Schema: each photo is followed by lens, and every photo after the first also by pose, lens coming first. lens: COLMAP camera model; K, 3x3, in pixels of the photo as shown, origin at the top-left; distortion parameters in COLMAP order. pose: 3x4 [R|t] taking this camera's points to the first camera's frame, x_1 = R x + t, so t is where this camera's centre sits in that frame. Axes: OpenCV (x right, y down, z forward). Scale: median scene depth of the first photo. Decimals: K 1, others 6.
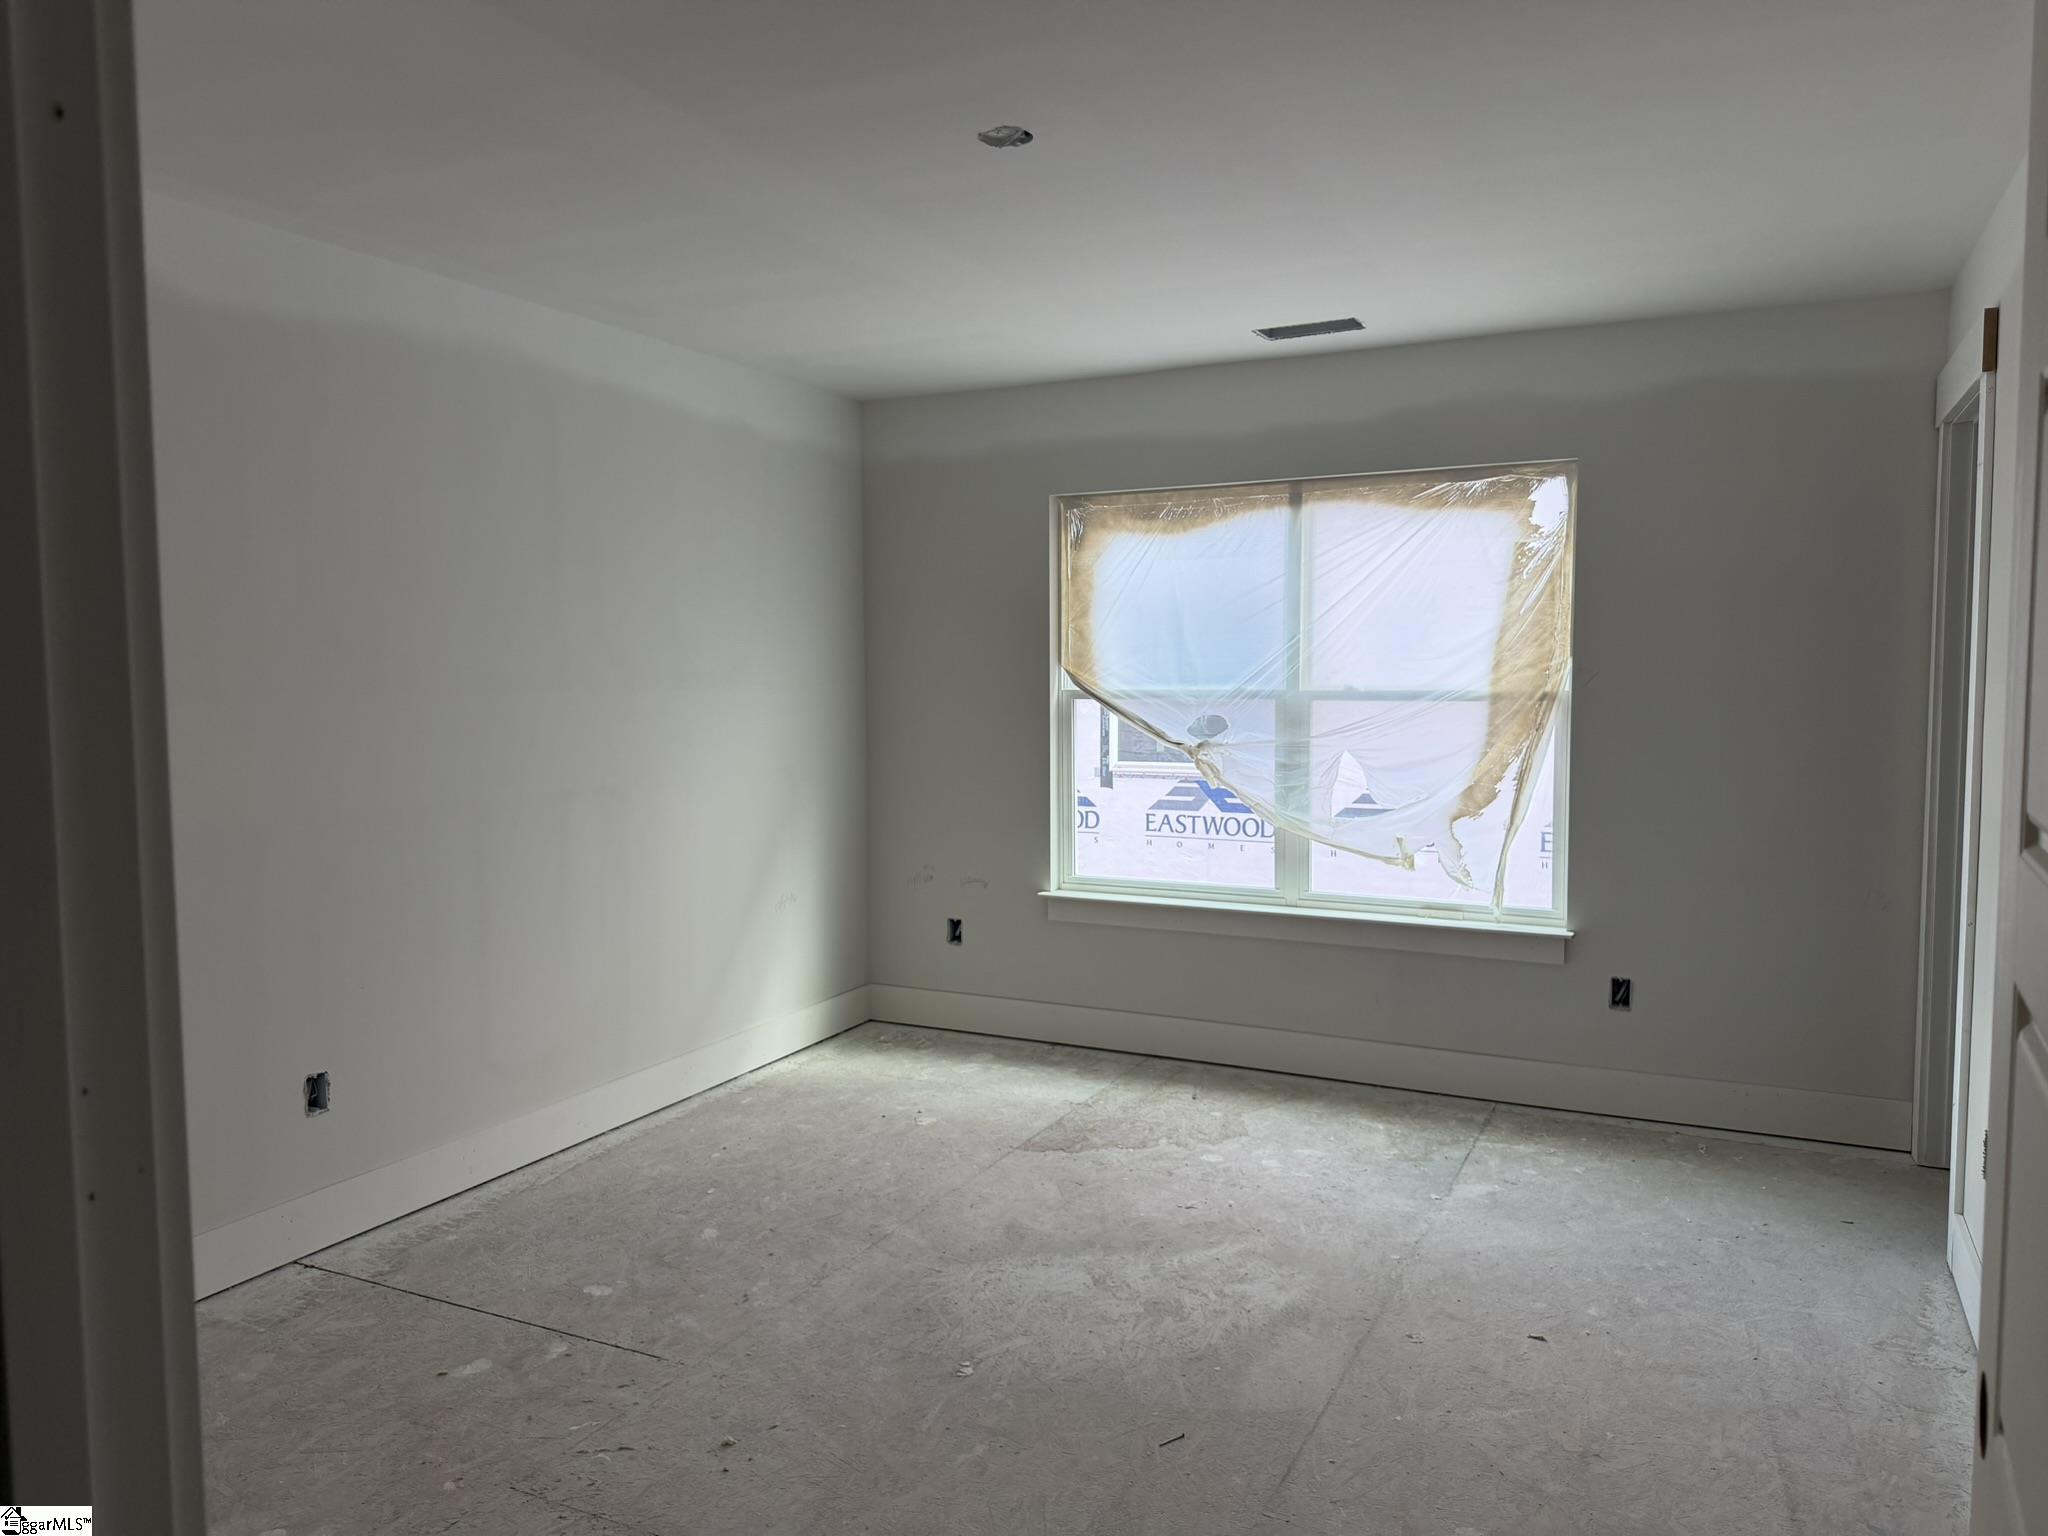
lens RADIAL K [[1428.9, 0, 1018.9], [0, 1428.9, 768.6], [0, 0, 1]] dist [0.004782, -0.000523]
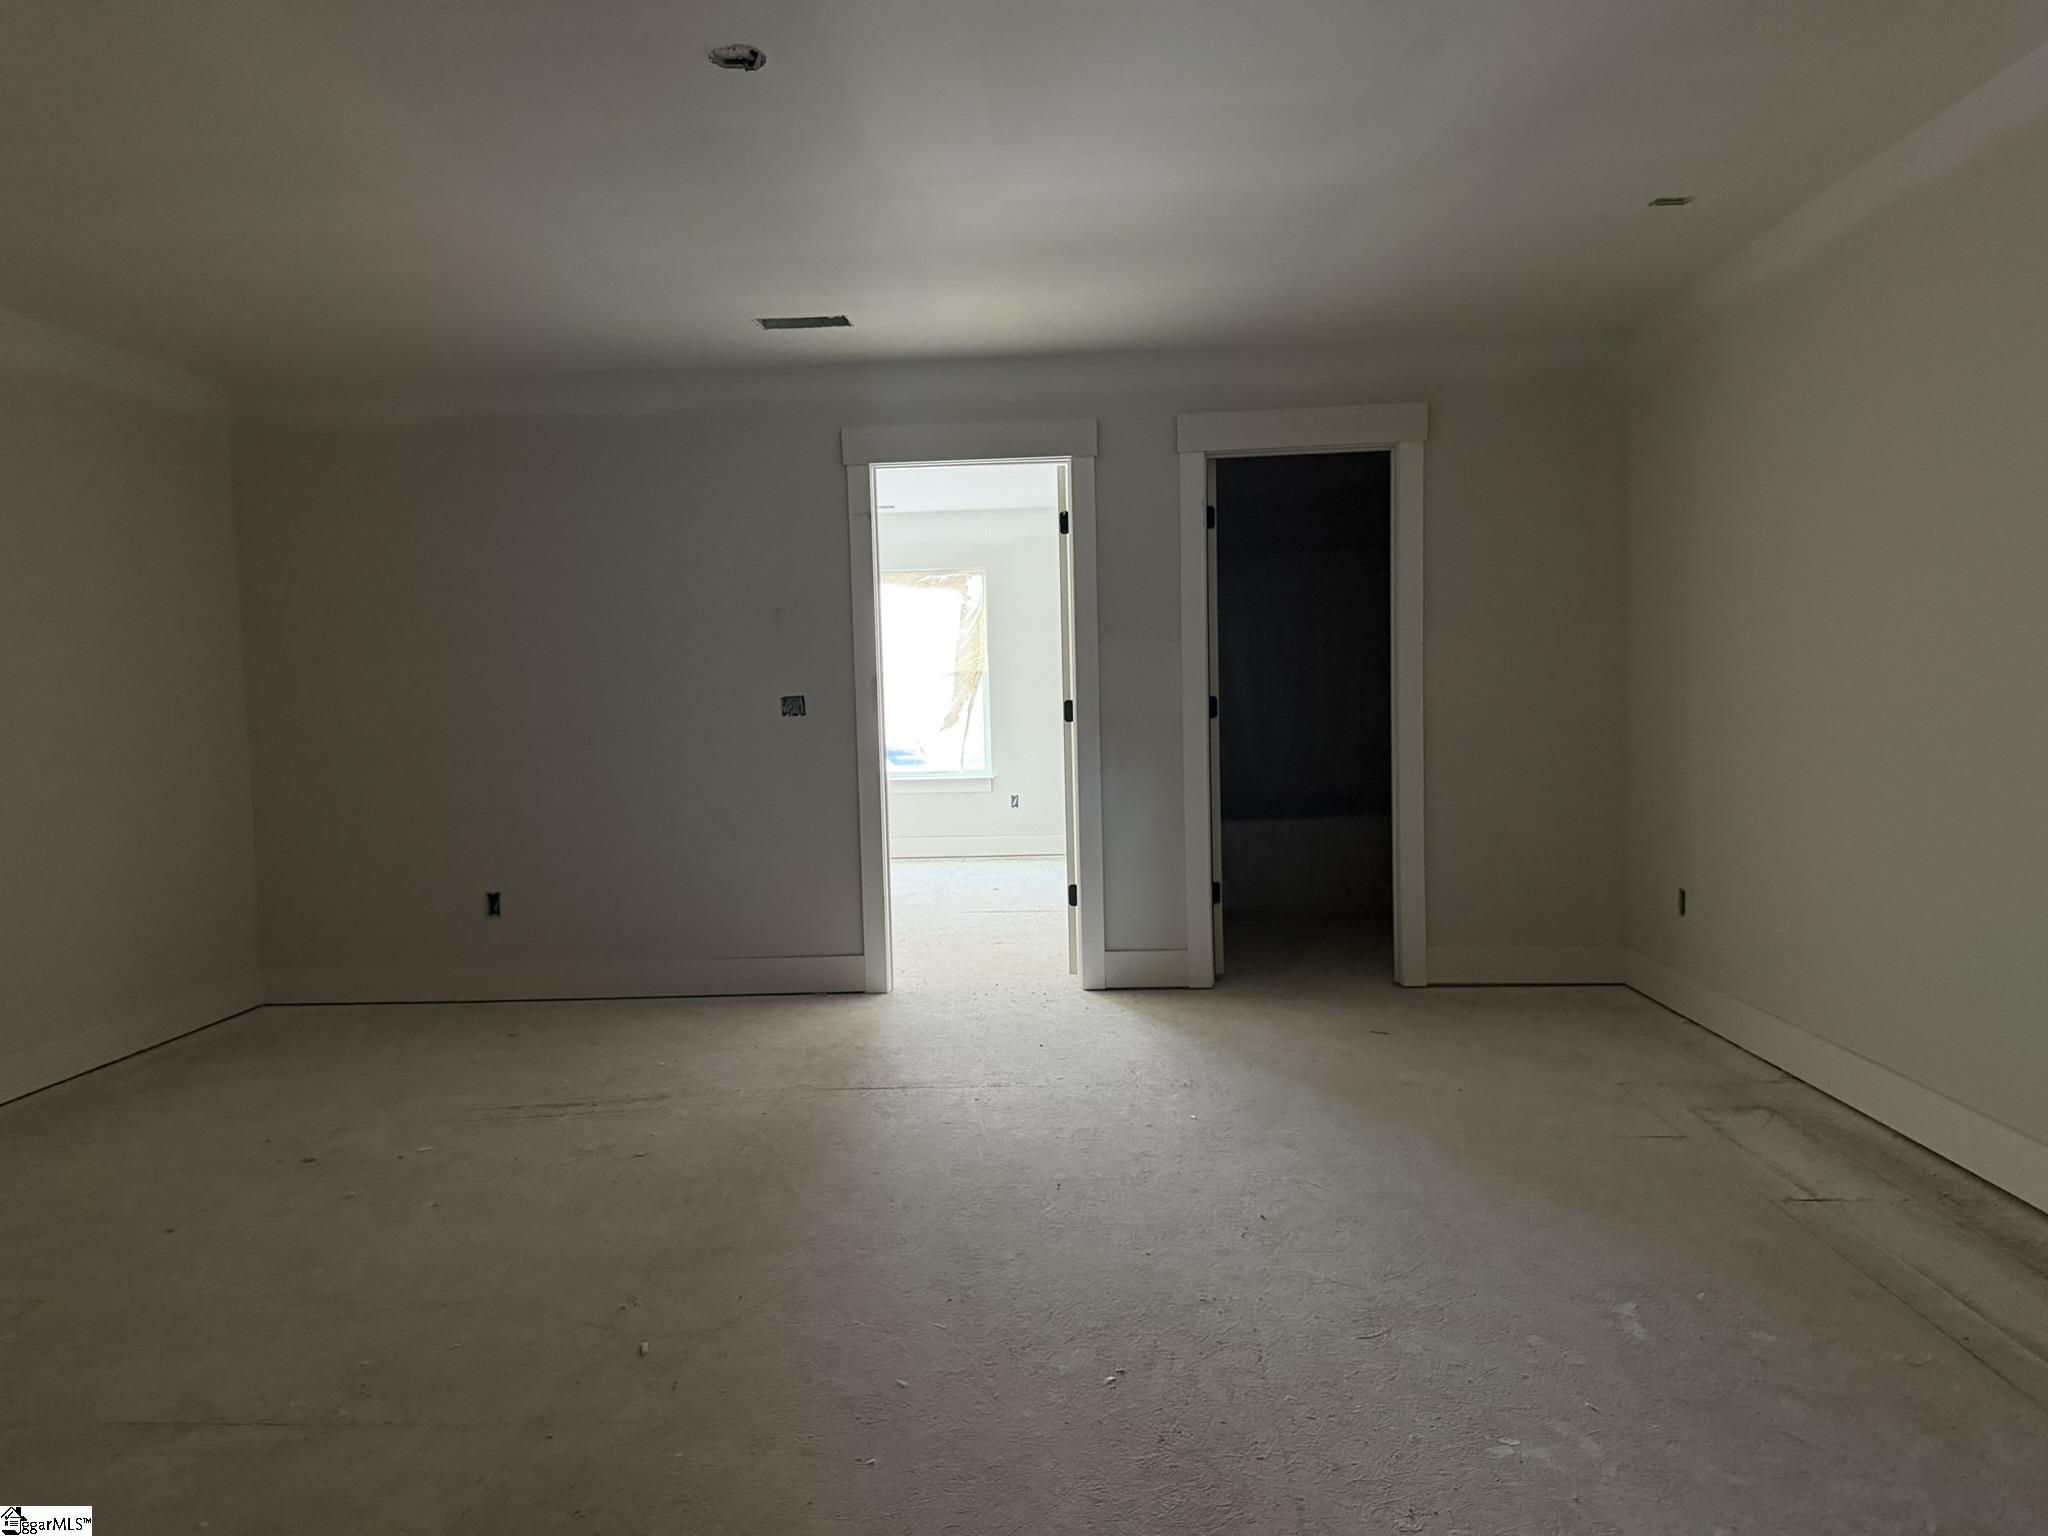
lens RADIAL K [[1428.9, 0, 1023.8], [0, 1428.9, 770.6], [0, 0, 1]] dist [0.004782, -0.000523]
pose [[0.927049, -0.054529, 0.370953, -0.402593], [0.051850, 0.998507, 0.017197, 0.067342], [-0.371337, 0.003292, 0.928492, -1.101837]]
